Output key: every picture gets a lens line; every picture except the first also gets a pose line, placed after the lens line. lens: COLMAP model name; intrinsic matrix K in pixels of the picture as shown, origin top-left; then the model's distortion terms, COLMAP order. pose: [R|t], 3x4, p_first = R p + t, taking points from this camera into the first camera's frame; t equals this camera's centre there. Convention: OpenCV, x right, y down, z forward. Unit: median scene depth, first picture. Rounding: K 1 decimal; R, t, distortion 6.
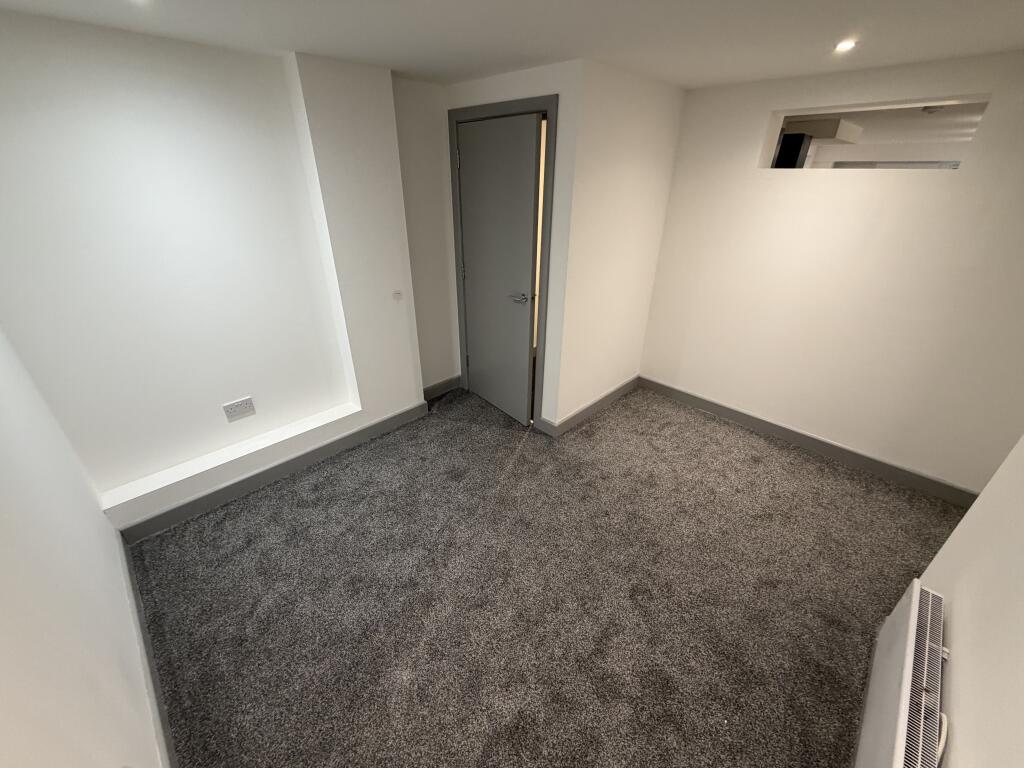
lens RADIAL K [[408.1, 0, 519.3], [0, 408.1, 390.0], [0, 0, 1]] dist [-0.003383, -0.000449]
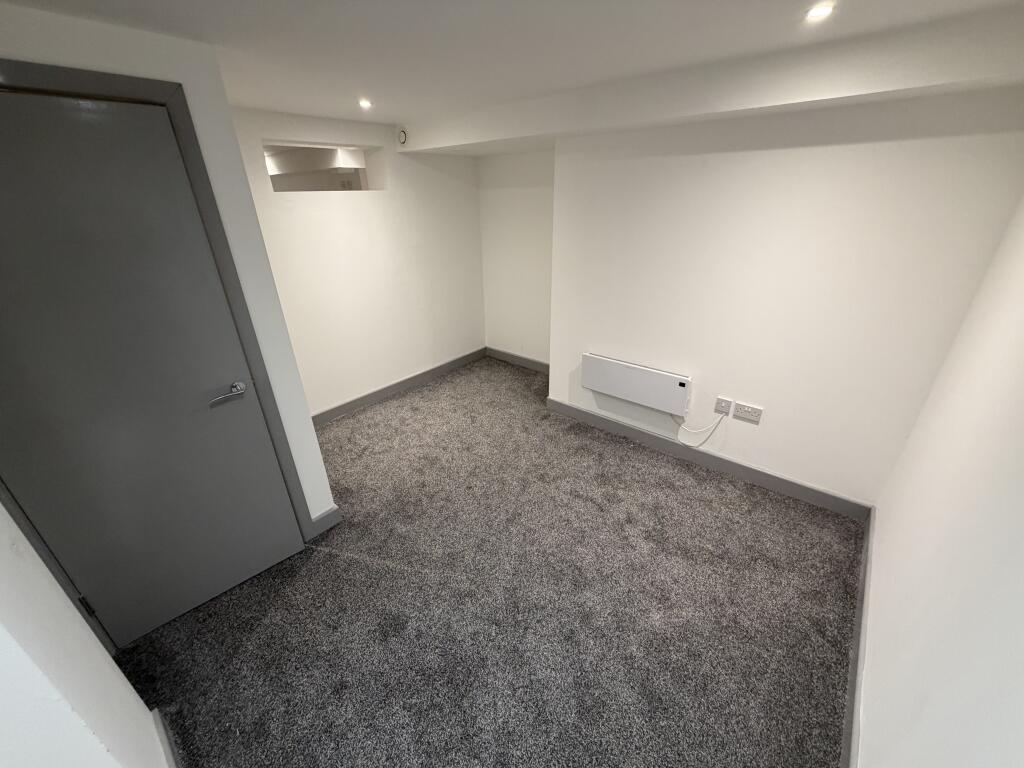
lens RADIAL K [[408.1, 0, 516.9], [0, 408.1, 380.0], [0, 0, 1]] dist [-0.003383, -0.000449]
pose [[-0.077164, -0.423984, 0.902376, -0.615051], [0.485245, 0.774677, 0.405479, -0.286621], [-0.870967, 0.469162, 0.145959, 0.529918]]
